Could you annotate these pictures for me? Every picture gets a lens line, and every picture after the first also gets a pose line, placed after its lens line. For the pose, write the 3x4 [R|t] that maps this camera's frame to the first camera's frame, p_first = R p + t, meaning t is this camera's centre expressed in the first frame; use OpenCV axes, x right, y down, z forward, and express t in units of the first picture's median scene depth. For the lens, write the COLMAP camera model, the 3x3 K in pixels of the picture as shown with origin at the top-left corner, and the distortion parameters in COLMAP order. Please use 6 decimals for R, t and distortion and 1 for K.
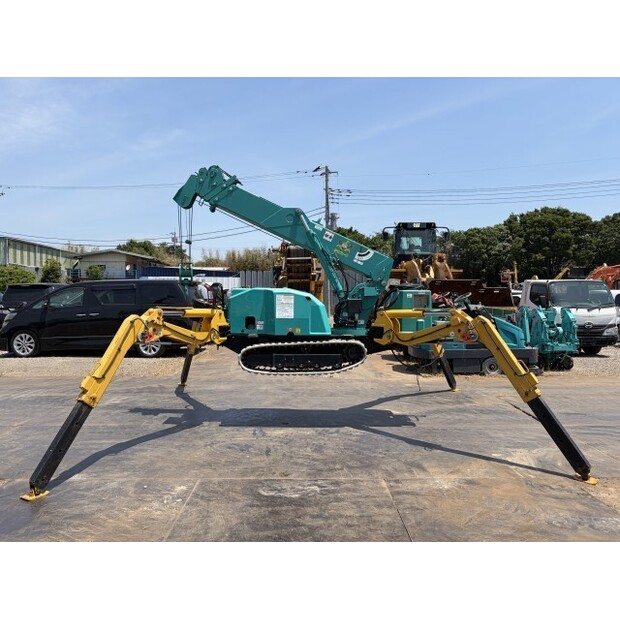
lens RADIAL K [[469.2, 0, 310.0], [0, 469.2, 310.0], [0, 0, 1]] dist [0.047120, -0.042518]
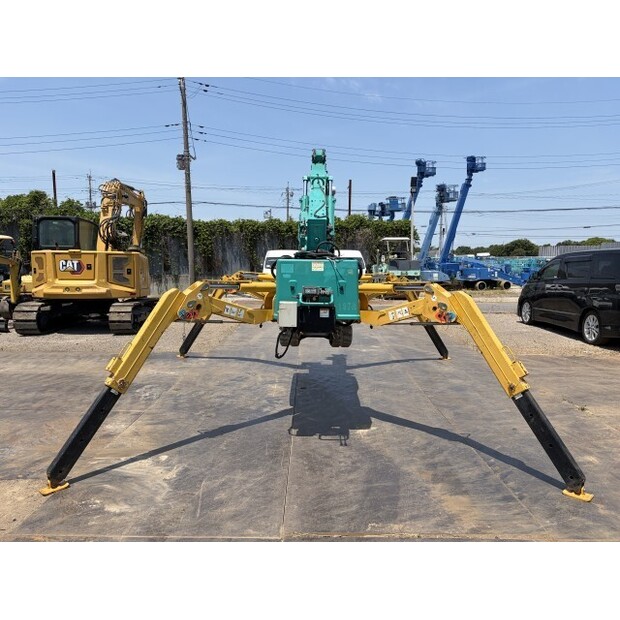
lens RADIAL K [[469.2, 0, 310.0], [0, 469.2, 310.0], [0, 0, 1]] dist [0.047120, -0.042518]
pose [[-0.008102, 0.100610, -0.994893, 0.994168], [-0.047499, 0.993764, 0.100883, -0.038033], [0.998838, 0.048073, -0.003272, 1.042009]]
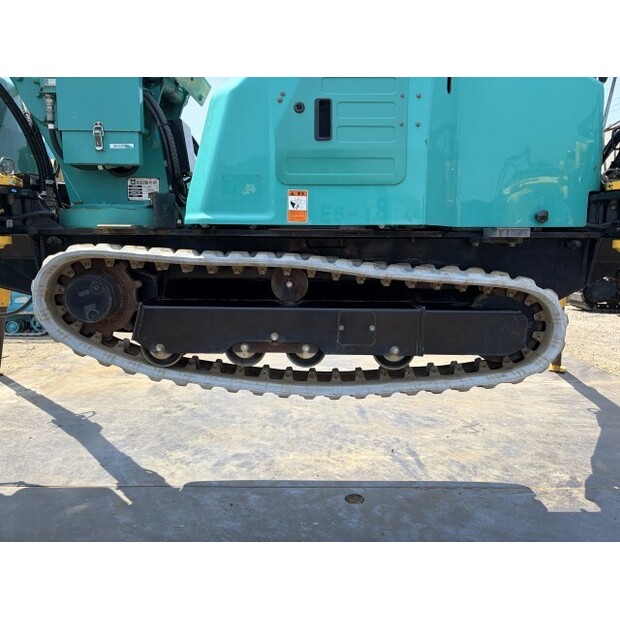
lens RADIAL K [[469.2, 0, 310.0], [0, 469.2, 310.0], [0, 0, 1]] dist [0.047120, -0.042518]
pose [[-0.999792, -0.015002, 0.013806, -0.023816], [-0.012247, 0.983305, 0.181552, 0.047198], [-0.016299, 0.181345, -0.983284, 1.353548]]
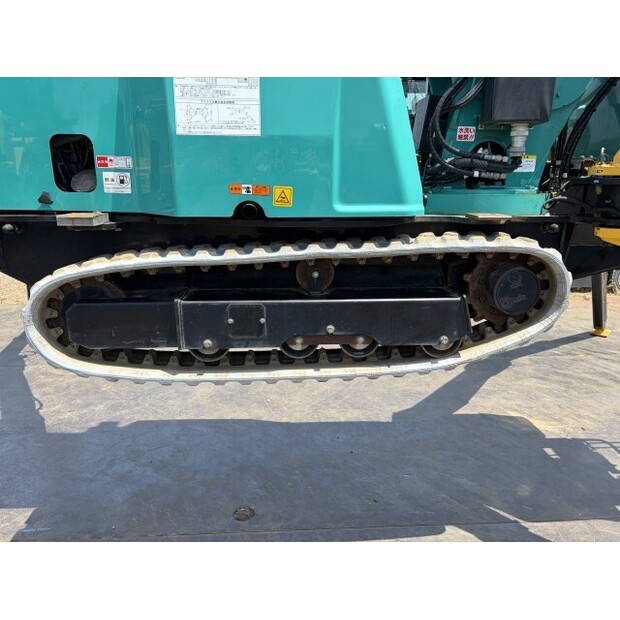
lens RADIAL K [[469.2, 0, 310.0], [0, 469.2, 310.0], [0, 0, 1]] dist [0.047120, -0.042518]
pose [[0.998692, -0.014753, 0.048954, -0.023703], [0.002800, 0.971811, 0.235744, 0.043016], [-0.051052, -0.235299, 0.970581, 0.756477]]
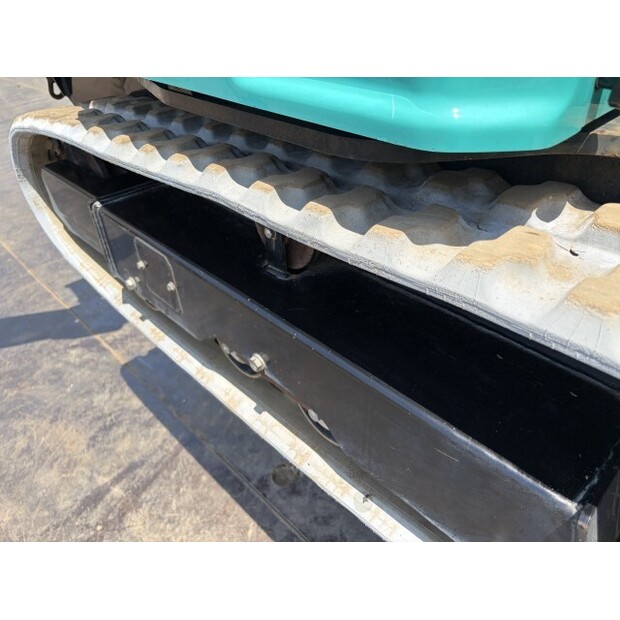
lens RADIAL K [[469.2, 0, 310.0], [0, 469.2, 310.0], [0, 0, 1]] dist [0.047120, -0.042518]
pose [[0.701661, 0.409199, -0.583290, 0.063213], [0.007000, 0.814642, 0.579922, 0.037337], [0.712476, -0.410991, 0.568738, 0.936130]]
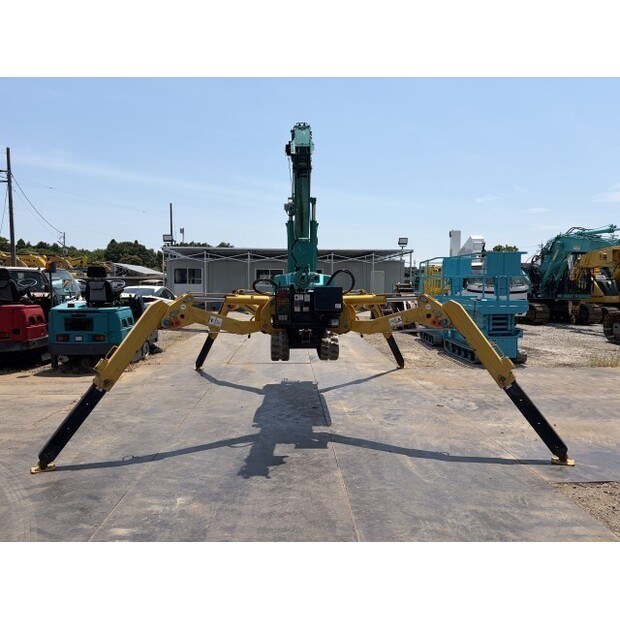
lens RADIAL K [[469.2, 0, 310.0], [0, 469.2, 310.0], [0, 0, 1]] dist [0.047120, -0.042518]
pose [[-0.030925, -0.059092, 0.997773, -1.087076], [0.038066, 0.997457, 0.060253, -0.031840], [-0.998797, 0.039845, -0.028597, 1.064220]]
